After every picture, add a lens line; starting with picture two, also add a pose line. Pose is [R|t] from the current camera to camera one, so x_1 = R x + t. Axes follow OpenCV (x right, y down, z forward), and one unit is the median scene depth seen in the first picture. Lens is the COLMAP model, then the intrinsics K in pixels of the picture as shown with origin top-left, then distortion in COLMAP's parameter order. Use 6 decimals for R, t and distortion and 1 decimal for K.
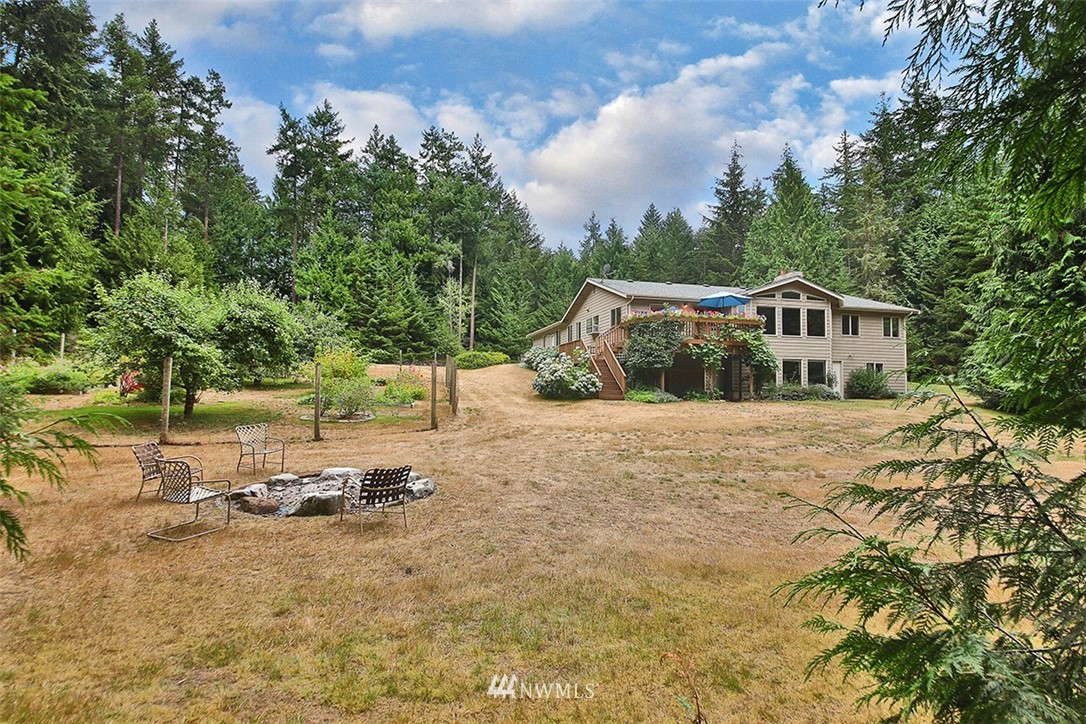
lens RADIAL K [[543.2, 0, 544.1], [0, 543.2, 360.6], [0, 0, 1]] dist [0.020696, -0.001309]
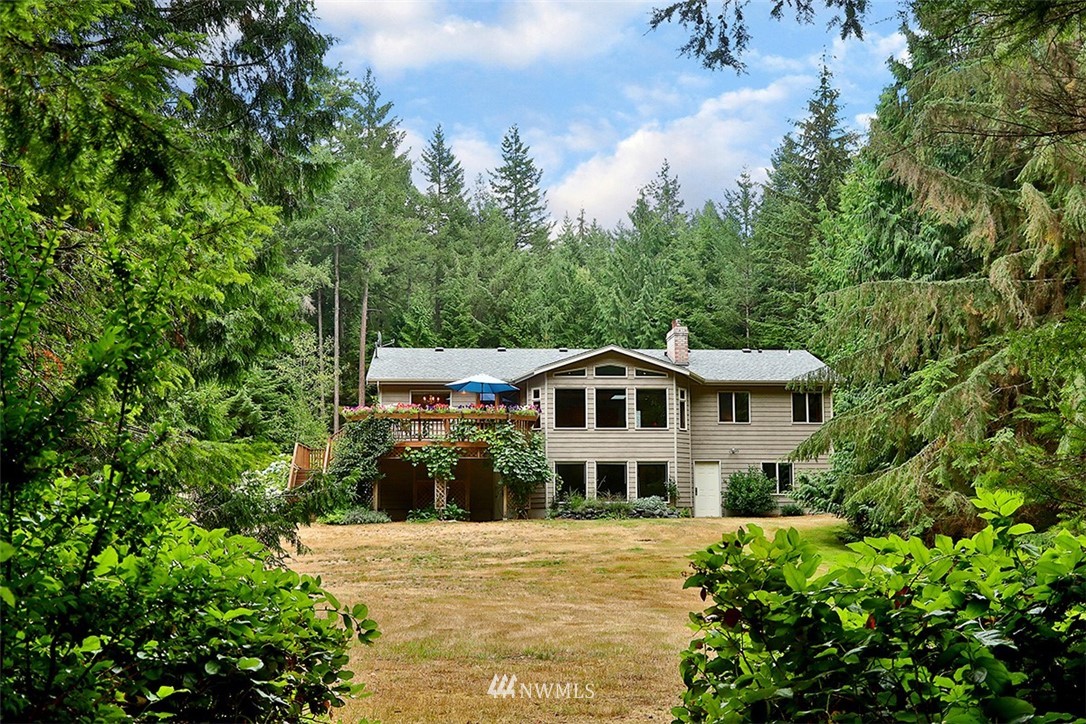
lens RADIAL K [[1281.4, 0, 542.7], [0, 1281.4, 361.7], [0, 0, 1]] dist [0.006221, 0.000000]
pose [[0.984547, -0.036935, -0.171181, 0.648048], [0.024730, 0.997033, -0.072889, -0.012480], [0.173366, 0.067529, 0.982540, -0.642052]]
